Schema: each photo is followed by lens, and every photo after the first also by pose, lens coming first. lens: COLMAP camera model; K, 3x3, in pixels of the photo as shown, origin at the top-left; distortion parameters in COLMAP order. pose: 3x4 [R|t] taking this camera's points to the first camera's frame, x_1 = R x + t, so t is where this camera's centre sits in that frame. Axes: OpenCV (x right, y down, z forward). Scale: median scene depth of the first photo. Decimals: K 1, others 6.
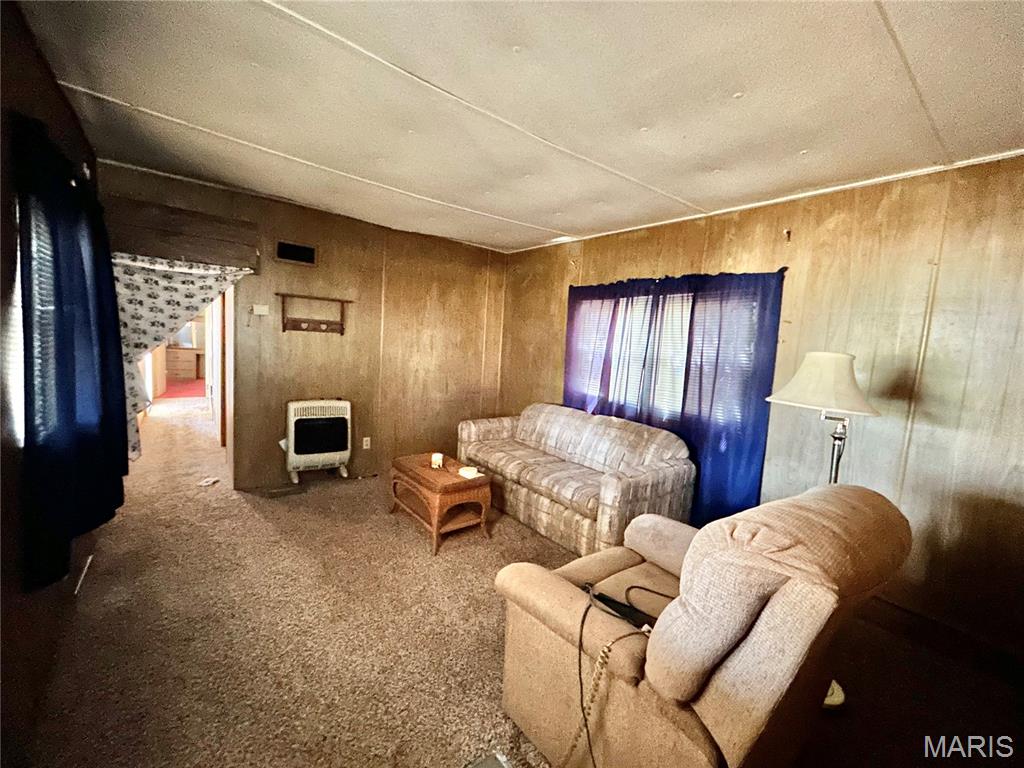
lens RADIAL K [[408.0, 0, 509.9], [0, 408.0, 386.9], [0, 0, 1]] dist [-0.002995, 0.000269]
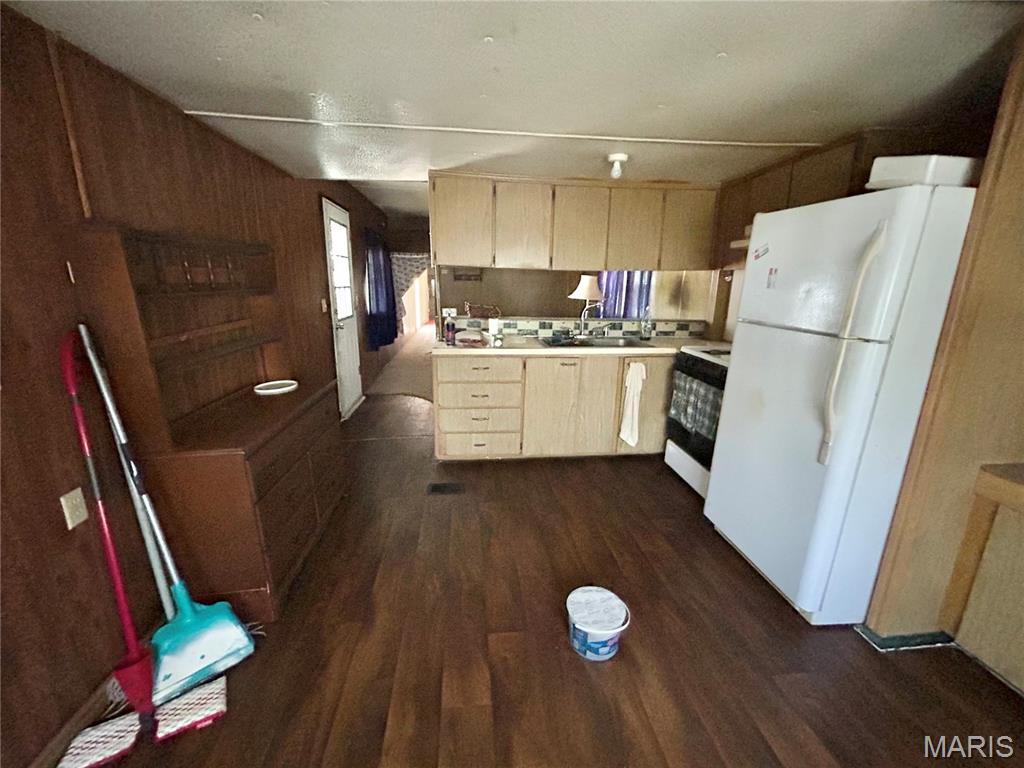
lens RADIAL K [[408.0, 0, 509.5], [0, 408.0, 384.1], [0, 0, 1]] dist [-0.002995, 0.000269]
pose [[0.848525, 0.074021, -0.523953, 0.976611], [-0.015646, 0.993244, 0.114981, 0.169389], [0.528924, -0.089367, 0.843951, -0.784948]]
